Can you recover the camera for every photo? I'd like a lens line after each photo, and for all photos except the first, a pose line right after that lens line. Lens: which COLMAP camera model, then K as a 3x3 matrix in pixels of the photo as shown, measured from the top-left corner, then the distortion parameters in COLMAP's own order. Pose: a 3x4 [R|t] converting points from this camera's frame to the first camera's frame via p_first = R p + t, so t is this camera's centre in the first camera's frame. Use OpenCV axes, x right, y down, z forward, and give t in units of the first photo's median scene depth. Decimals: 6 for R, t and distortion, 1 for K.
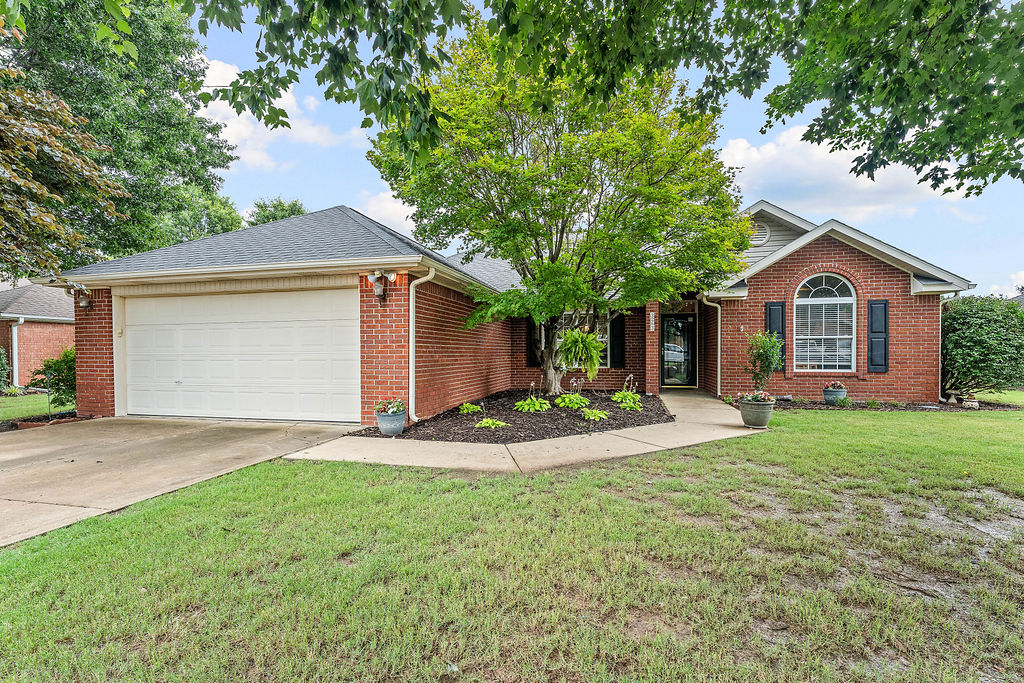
lens RADIAL K [[438.2, 0, 510.3], [0, 438.2, 358.8], [0, 0, 1]] dist [0.000890, 0.000219]
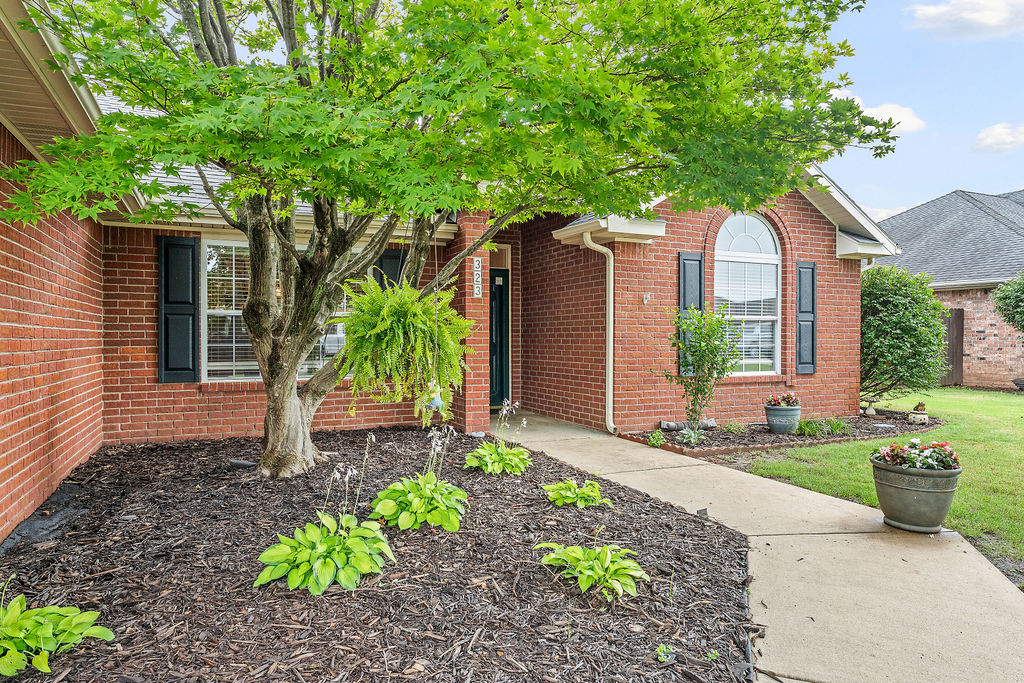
lens RADIAL K [[647.1, 0, 512.0], [0, 647.1, 341.5], [0, 0, 1]] dist [0.003110, 0.000294]
pose [[0.787284, -0.000248, 0.616591, -0.097605], [0.007701, 0.999926, -0.009431, -0.013243], [-0.616543, 0.012173, 0.787227, 0.603353]]
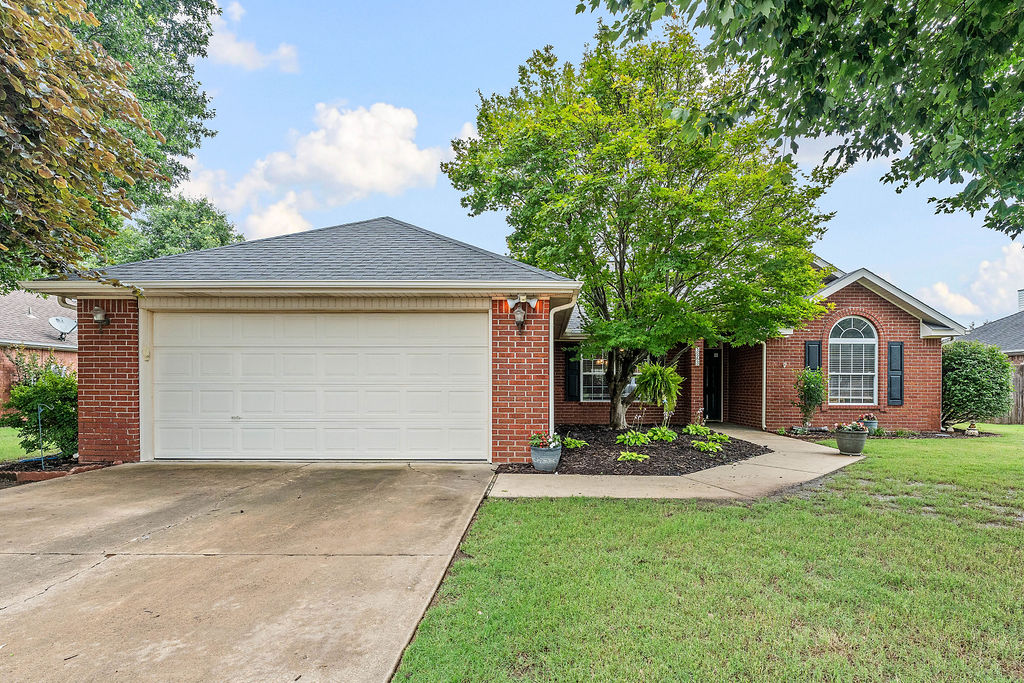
lens RADIAL K [[472.9, 0, 545.0], [0, 472.9, 387.8], [0, 0, 1]] dist [0.001526, -0.000236]
pose [[0.975661, 0.007334, 0.219160, -0.361800], [-0.004431, 0.999896, -0.013735, 0.006861], [-0.219237, 0.012430, 0.975592, 0.007769]]
